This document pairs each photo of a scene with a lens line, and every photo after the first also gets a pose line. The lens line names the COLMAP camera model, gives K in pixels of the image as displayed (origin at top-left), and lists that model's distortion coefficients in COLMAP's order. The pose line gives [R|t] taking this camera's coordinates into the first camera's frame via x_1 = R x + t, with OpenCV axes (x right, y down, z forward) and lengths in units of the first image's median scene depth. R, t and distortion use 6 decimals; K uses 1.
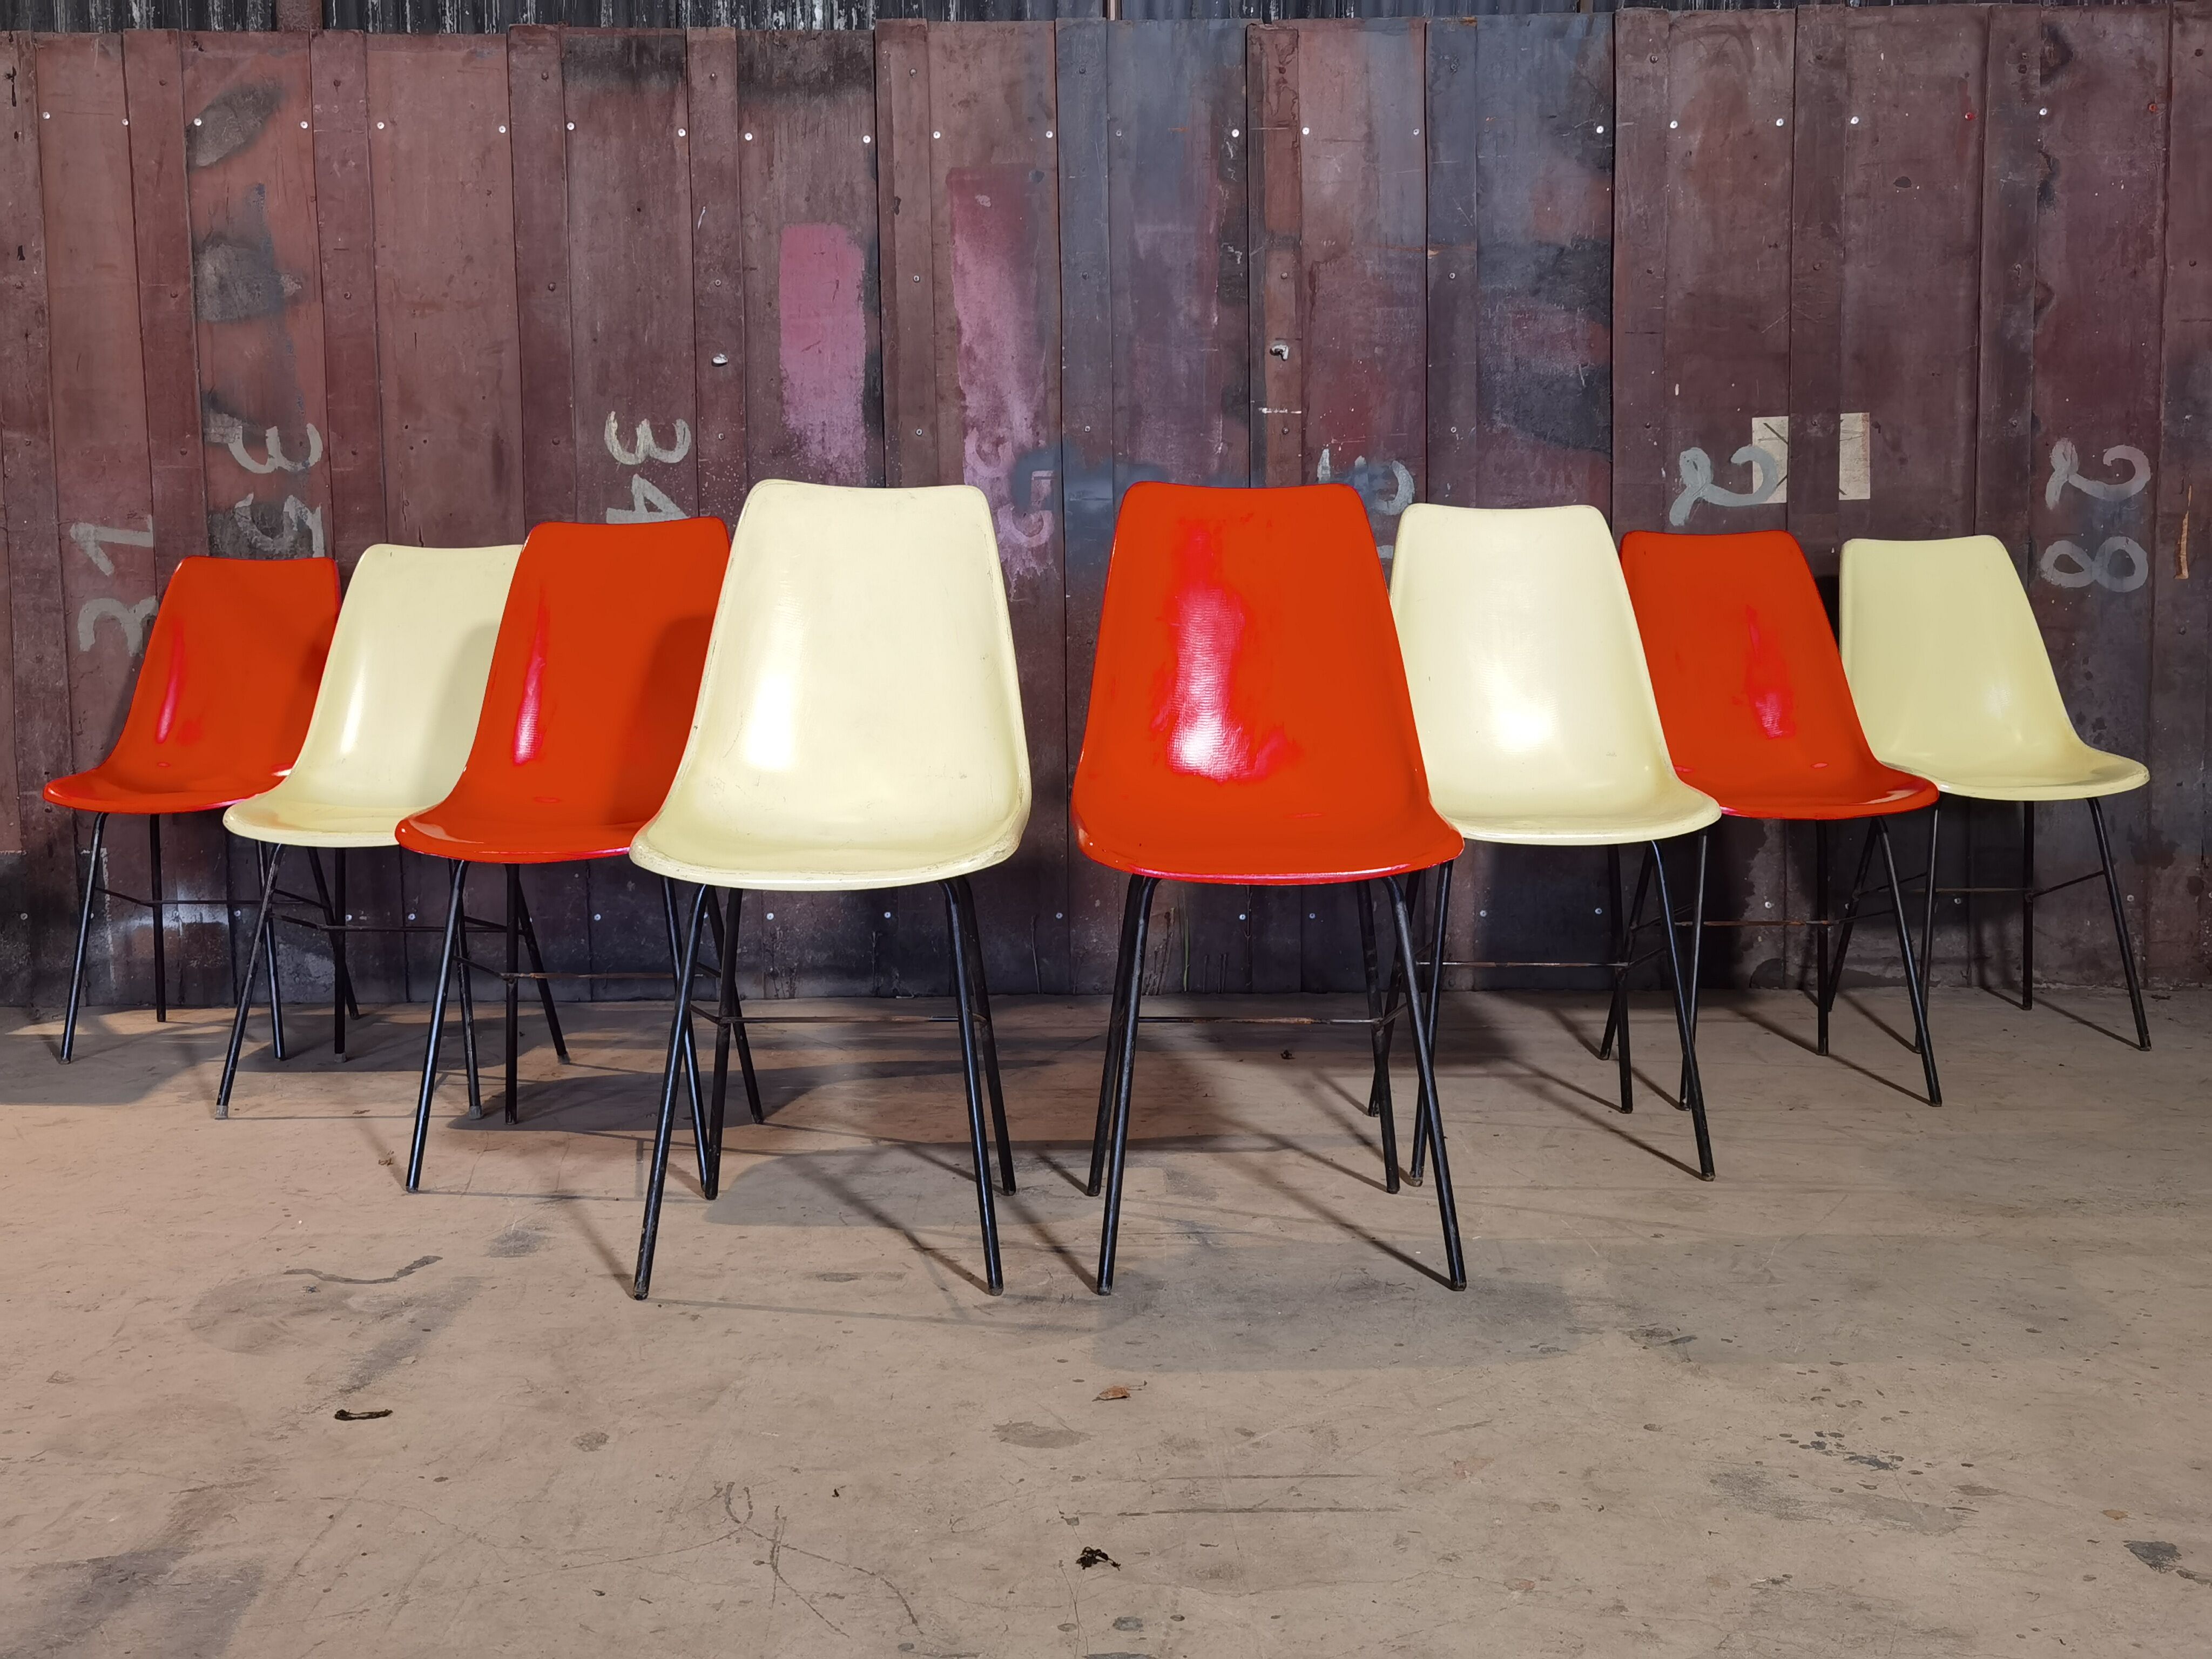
lens RADIAL K [[2258.8, 0, 1104.1], [0, 2258.8, 838.9], [0, 0, 1]] dist [-0.031626, 0.163626]
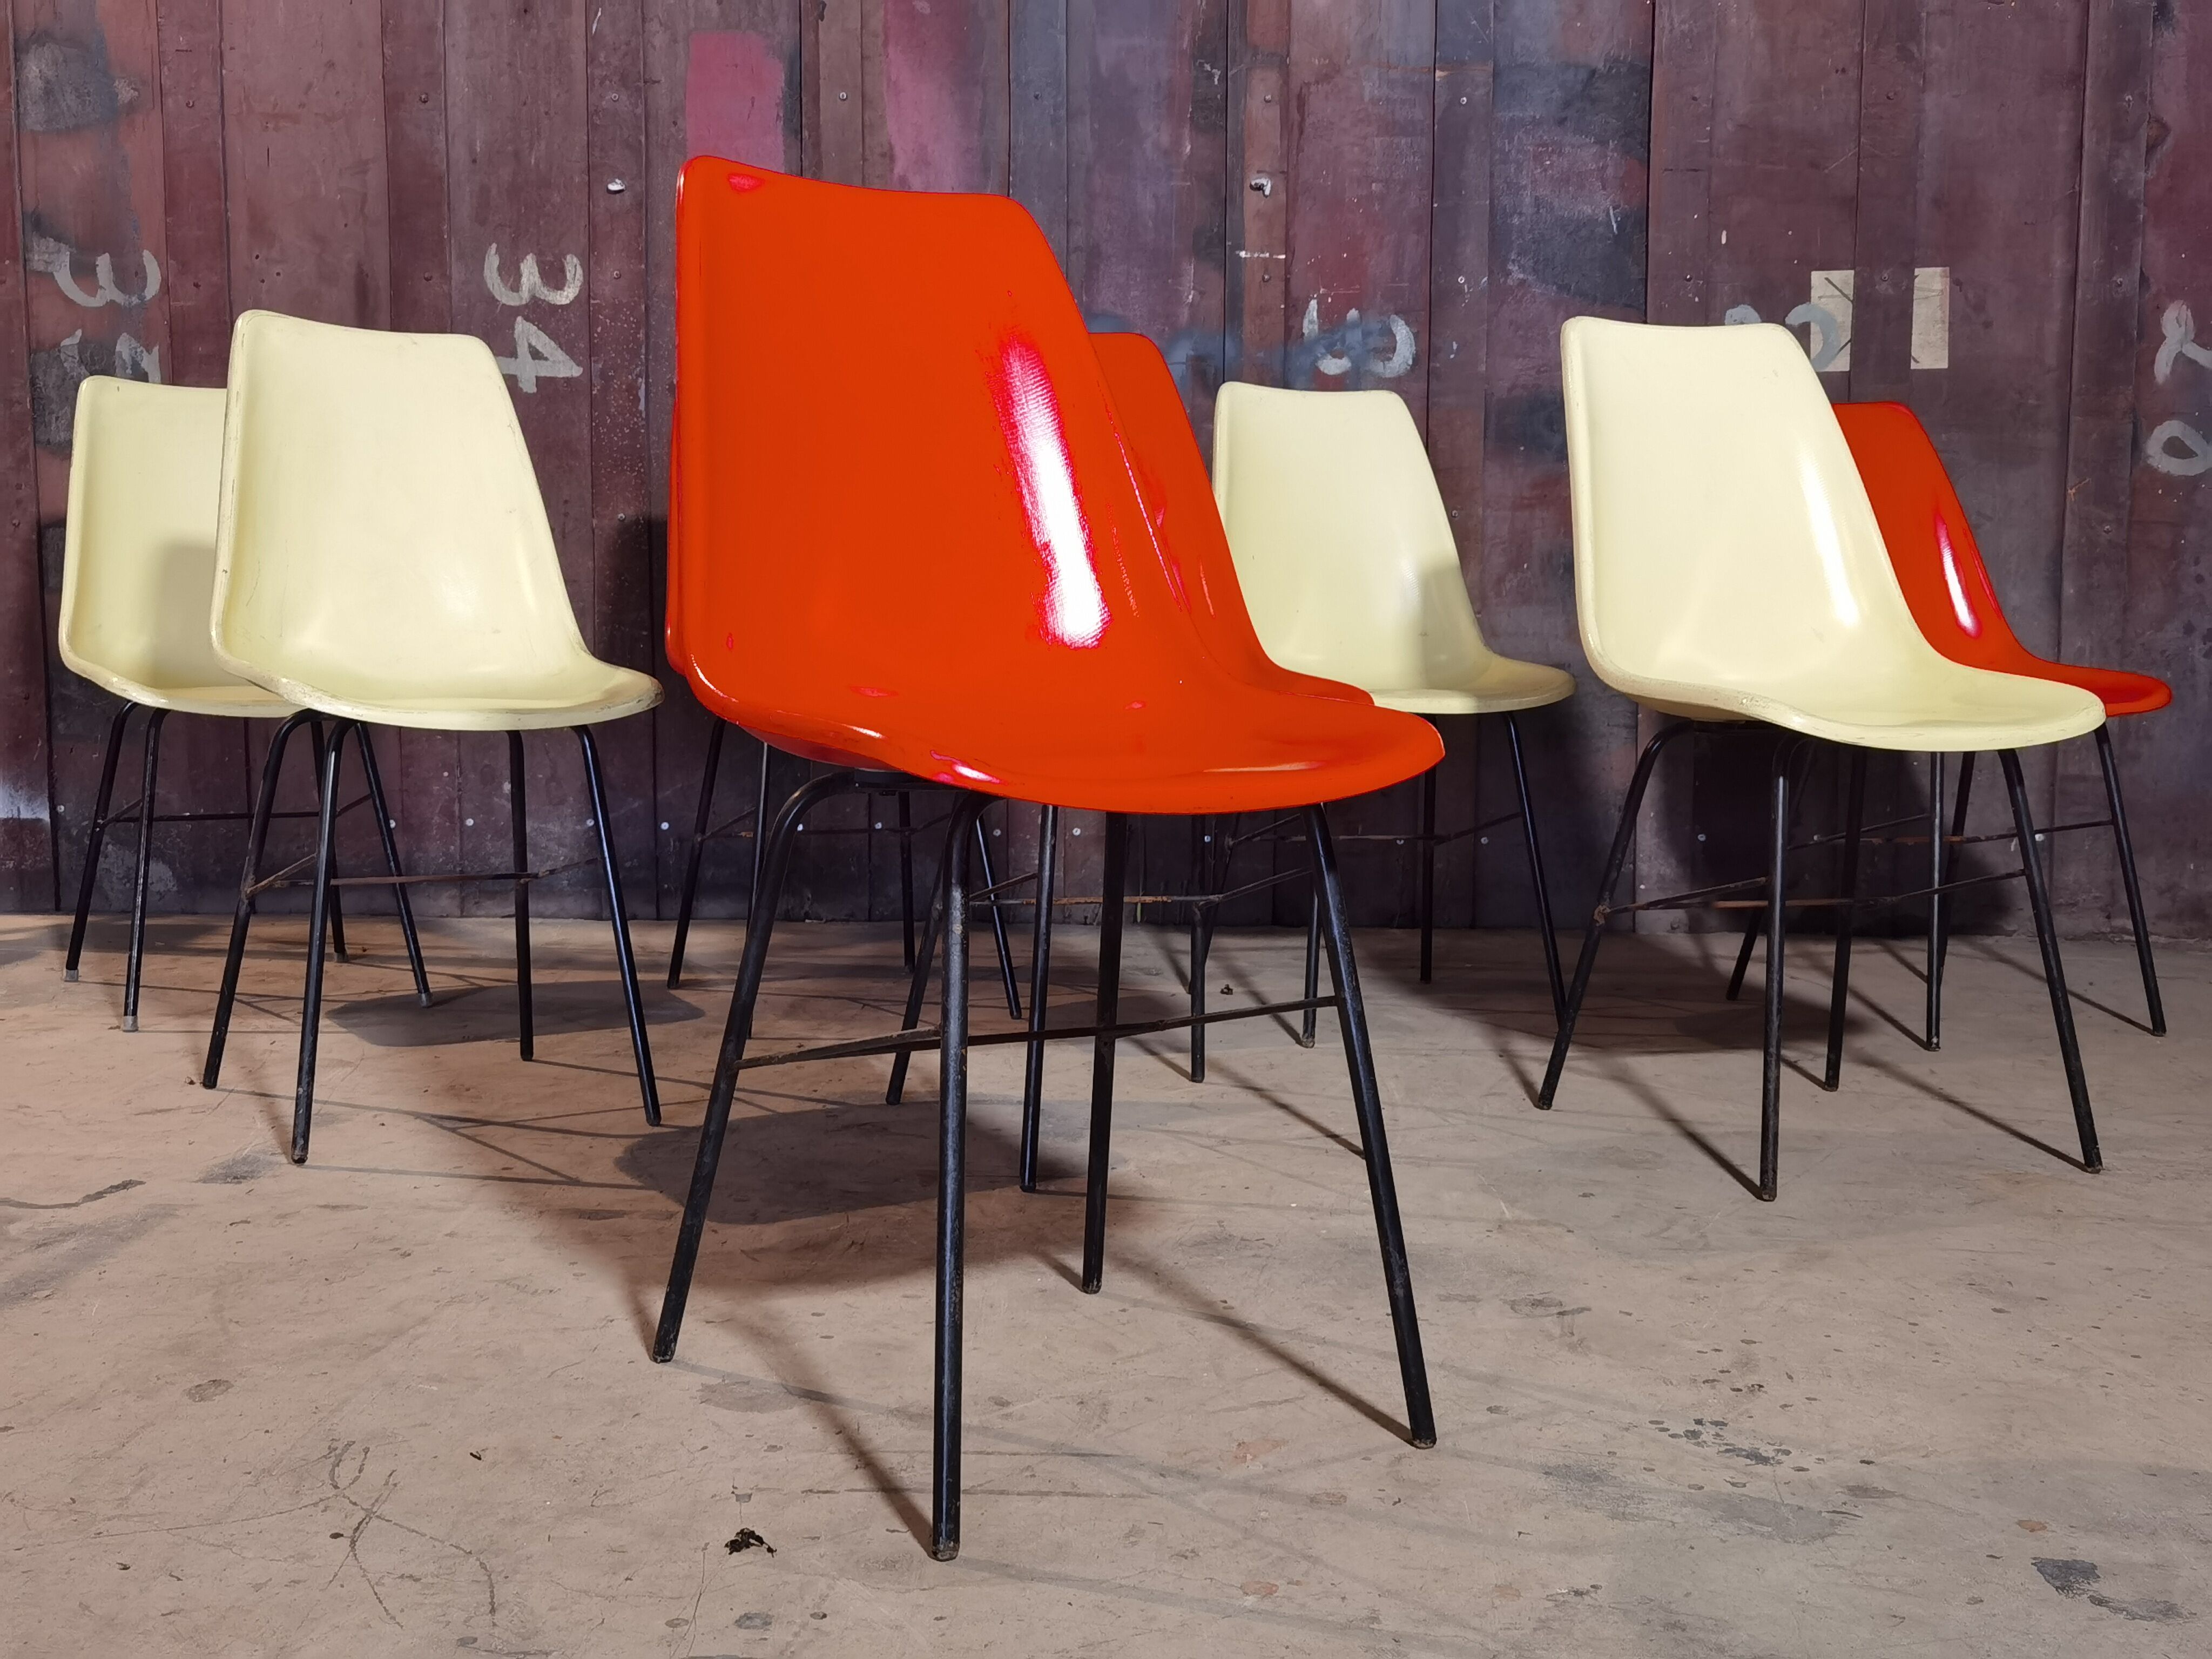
lens RADIAL K [[2477.2, 0, 1139.6], [0, 2477.2, 834.4], [0, 0, 1]] dist [-0.039616, 0.198920]
pose [[0.999358, 0.021326, -0.028789, 0.063977], [-0.020940, 0.999688, 0.013651, 0.020330], [0.029071, -0.013040, 0.999492, 0.048687]]
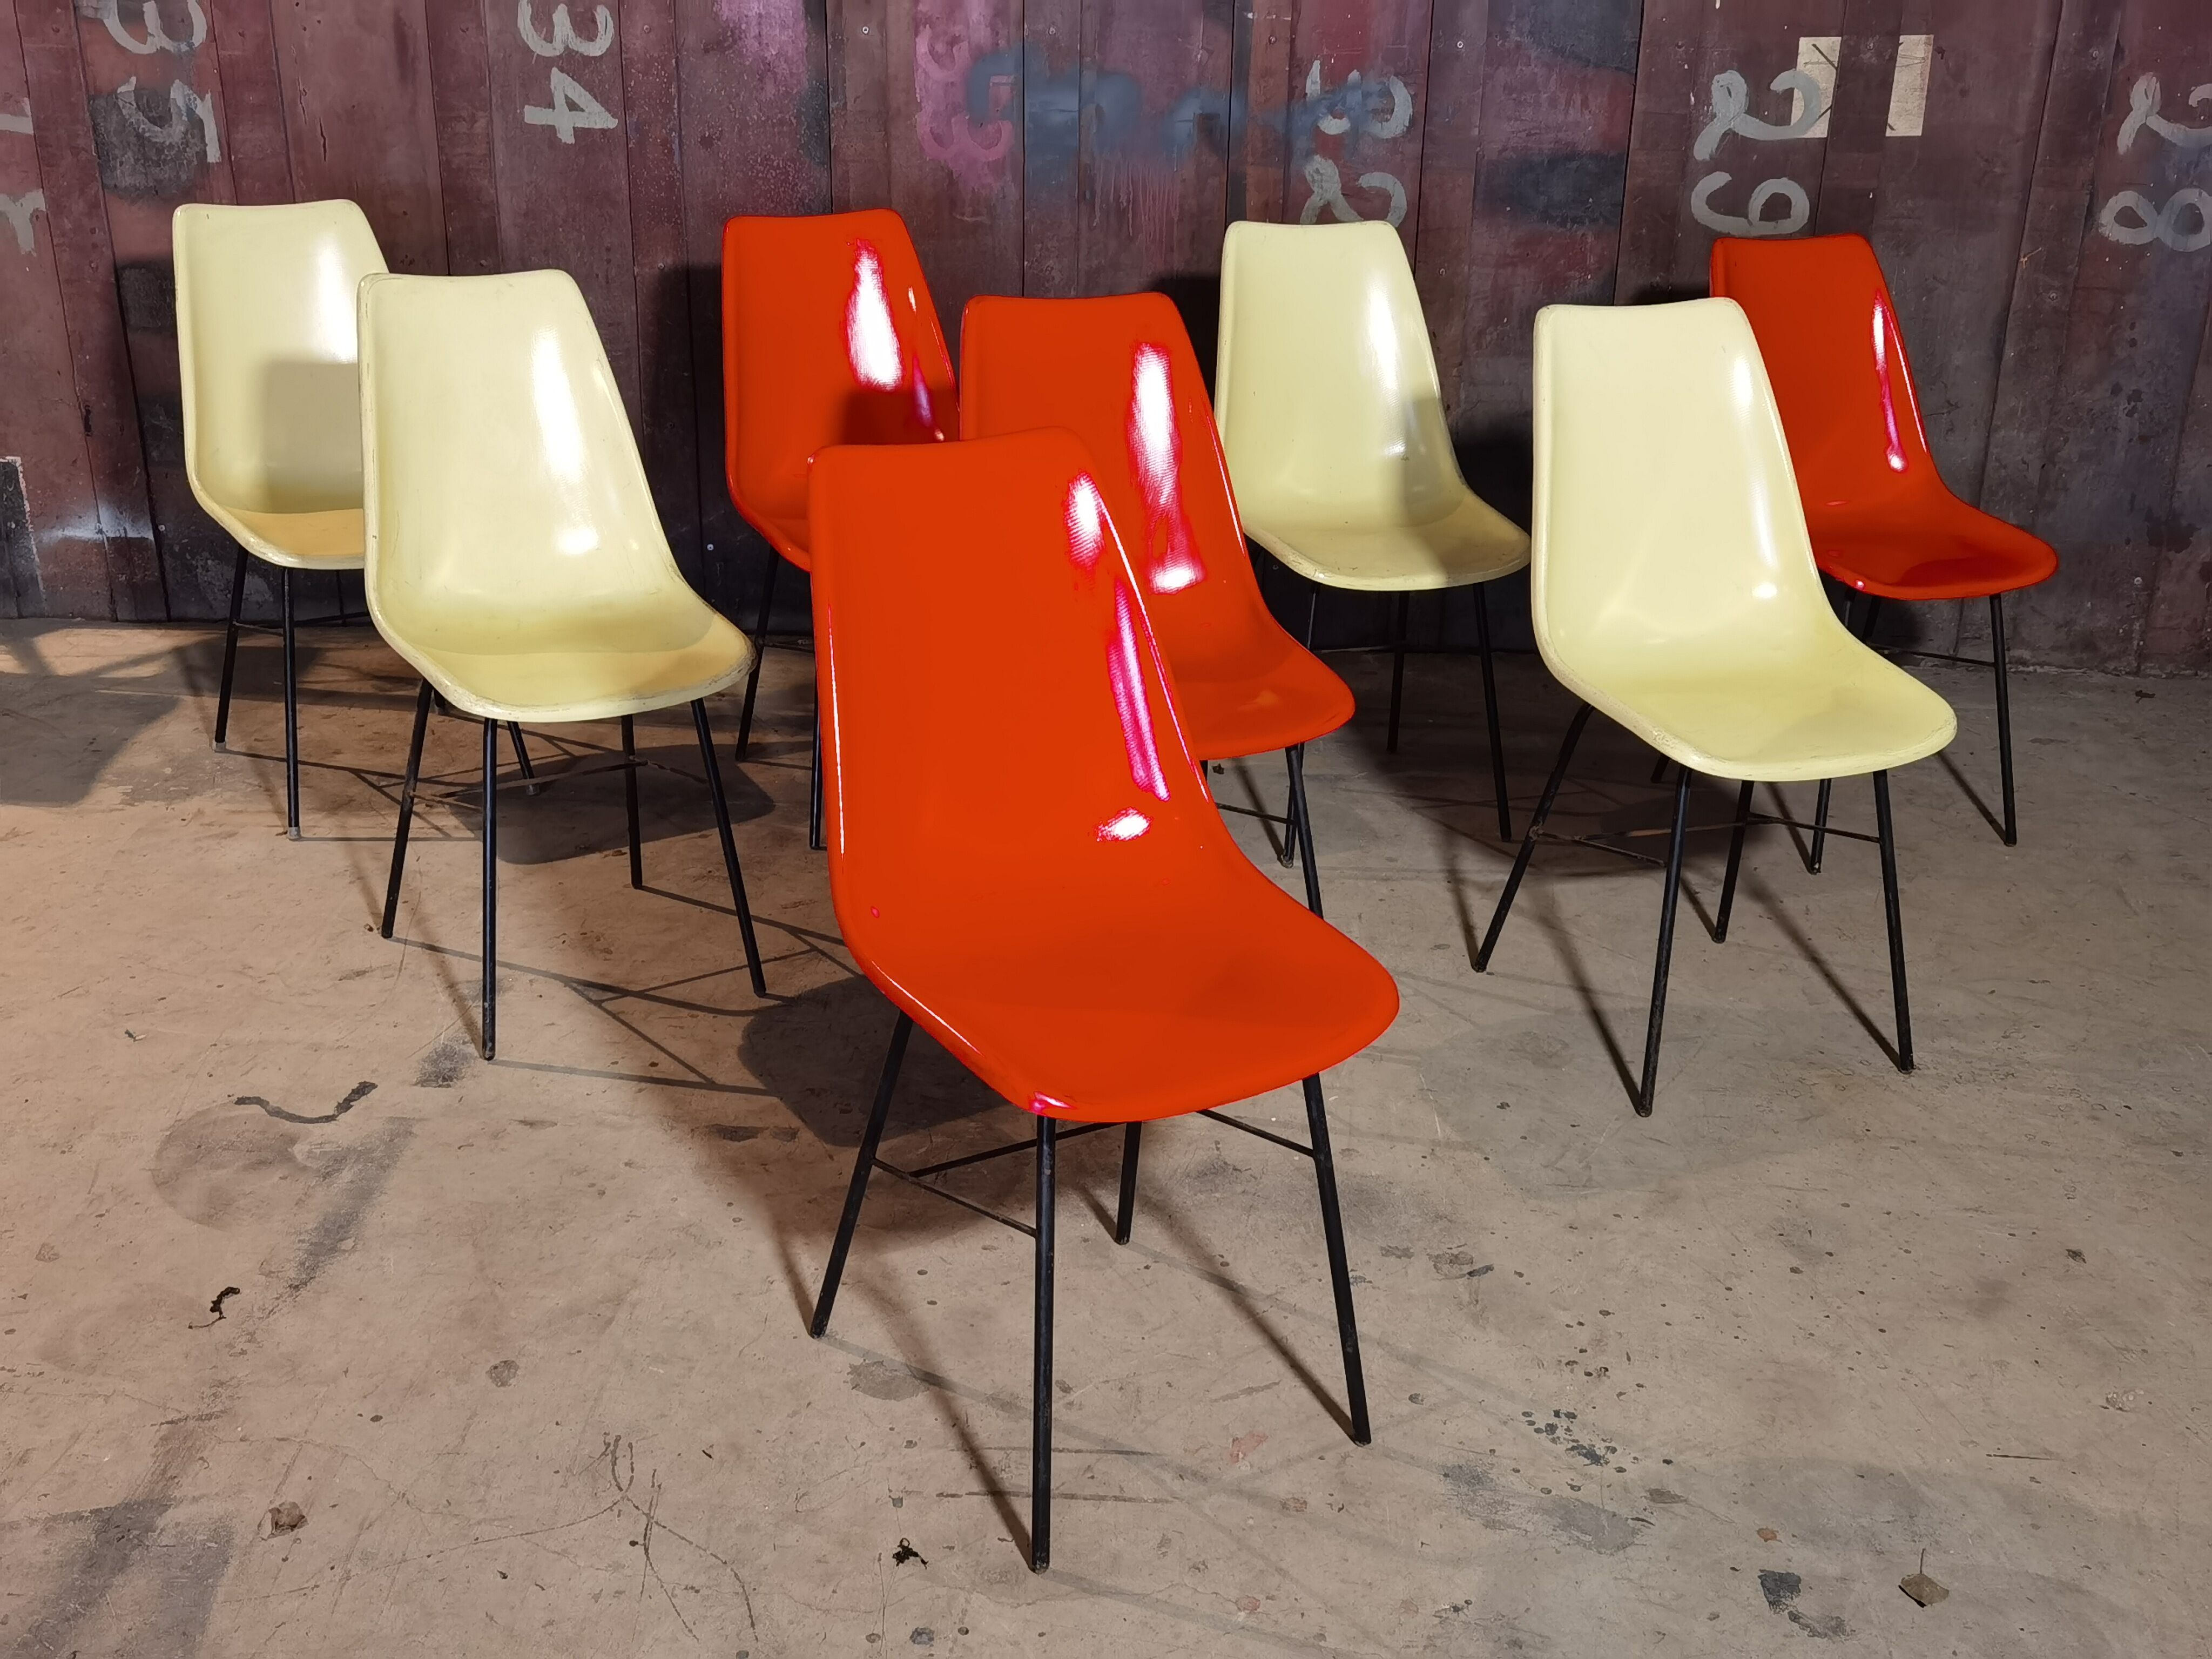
lens RADIAL K [[2569.4, 0, 1099.7], [0, 2569.4, 891.5], [0, 0, 1]] dist [-0.052852, 0.249976]
pose [[0.998981, 0.040387, -0.020166, 0.046097], [-0.031524, 0.943892, 0.328745, -0.194936], [0.032312, -0.327774, 0.944203, -0.076344]]
